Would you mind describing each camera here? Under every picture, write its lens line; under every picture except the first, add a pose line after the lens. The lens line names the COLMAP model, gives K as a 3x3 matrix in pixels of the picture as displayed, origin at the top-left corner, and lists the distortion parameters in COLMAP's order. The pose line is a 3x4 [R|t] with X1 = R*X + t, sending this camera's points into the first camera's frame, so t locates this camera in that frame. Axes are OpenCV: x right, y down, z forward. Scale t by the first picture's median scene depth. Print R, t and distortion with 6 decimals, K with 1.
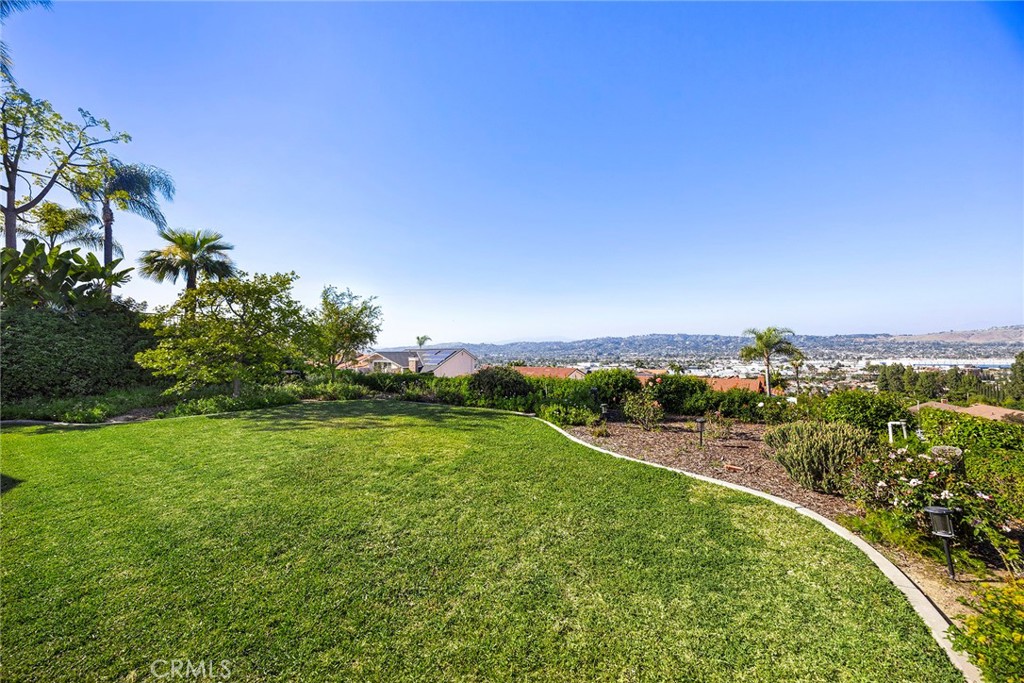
lens RADIAL K [[393.2, 0, 514.1], [0, 393.2, 338.6], [0, 0, 1]] dist [-0.000927, 0.000354]
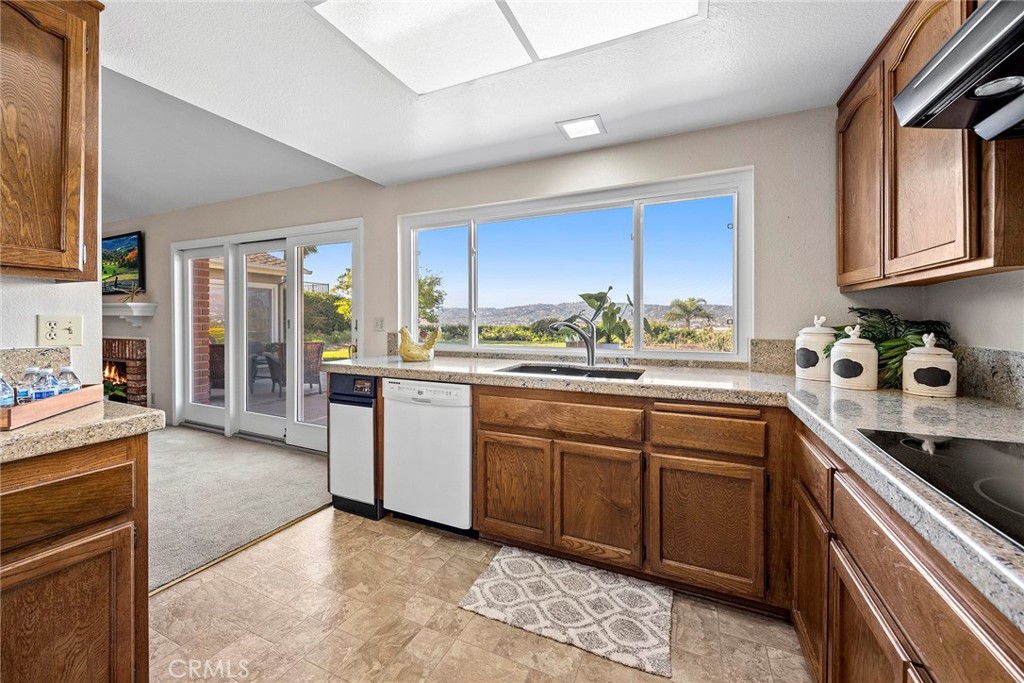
lens RADIAL K [[393.2, 0, 514.5], [0, 393.2, 321.5], [0, 0, 1]] dist [-0.000927, 0.000354]
pose [[0.985117, 0.008674, 0.171664, -0.140723], [-0.015927, 0.999036, 0.040916, 0.005657], [-0.171143, -0.043041, 0.984306, -0.182116]]
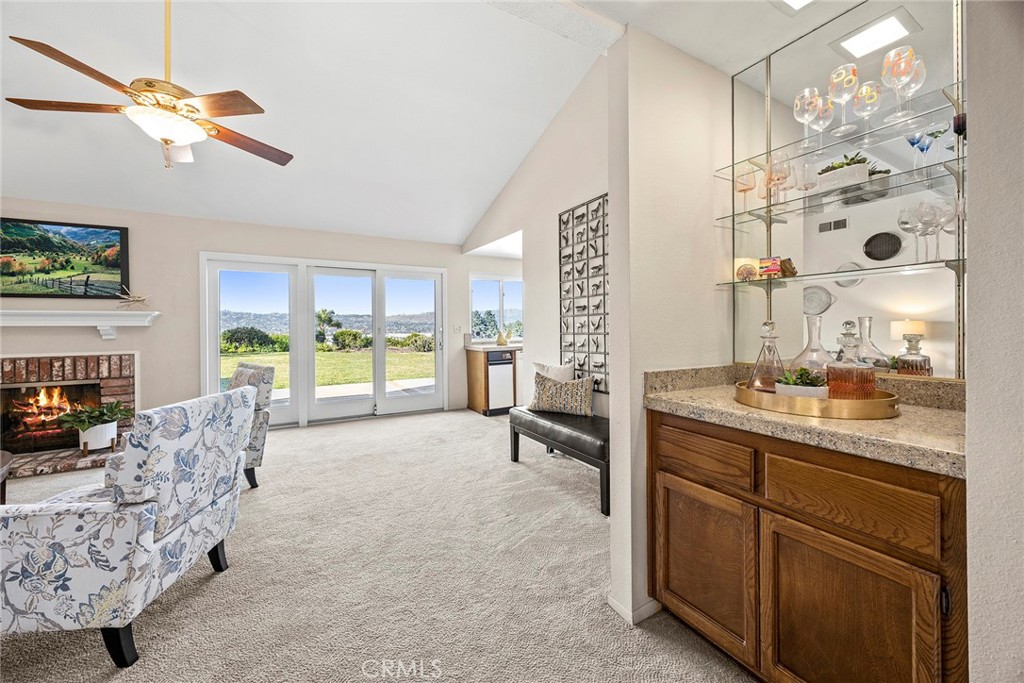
lens RADIAL K [[393.2, 0, 510.9], [0, 393.2, 323.7], [0, 0, 1]] dist [-0.000927, 0.000354]
pose [[0.445302, 0.009128, 0.895334, -0.278546], [-0.026792, 0.999636, 0.003133, 0.006965], [-0.894979, -0.025383, 0.445385, -0.180852]]
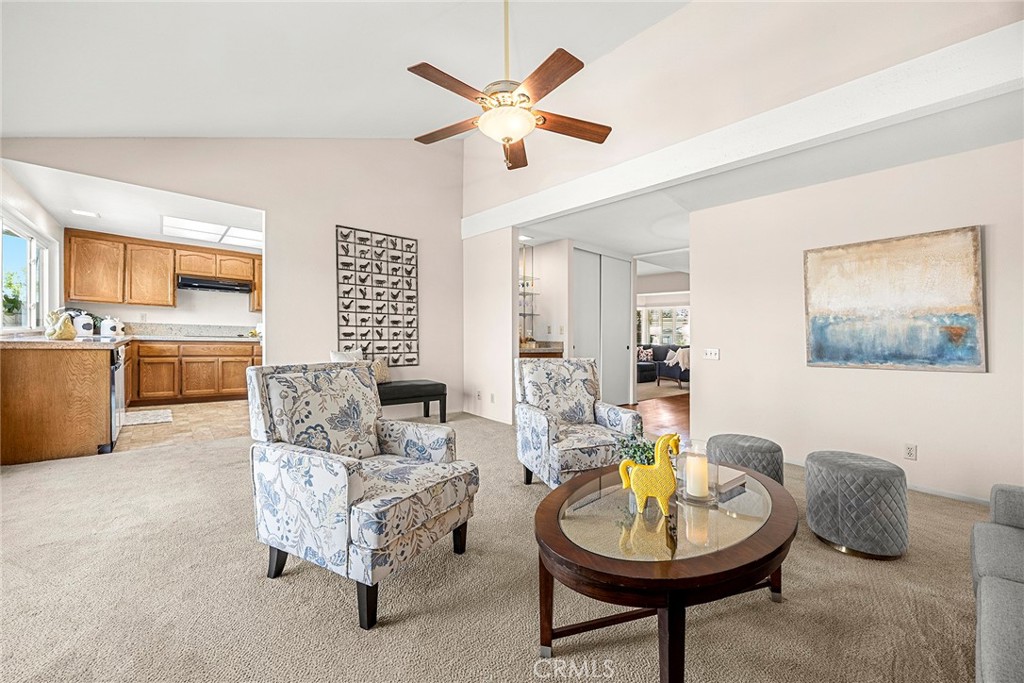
lens RADIAL K [[393.2, 0, 506.1], [0, 393.2, 345.9], [0, 0, 1]] dist [-0.000927, 0.000354]
pose [[-0.966967, -0.027652, 0.253399, -0.264695], [-0.031067, 0.999472, -0.009486, 0.014741], [-0.253003, -0.017045, -0.967315, -0.051714]]
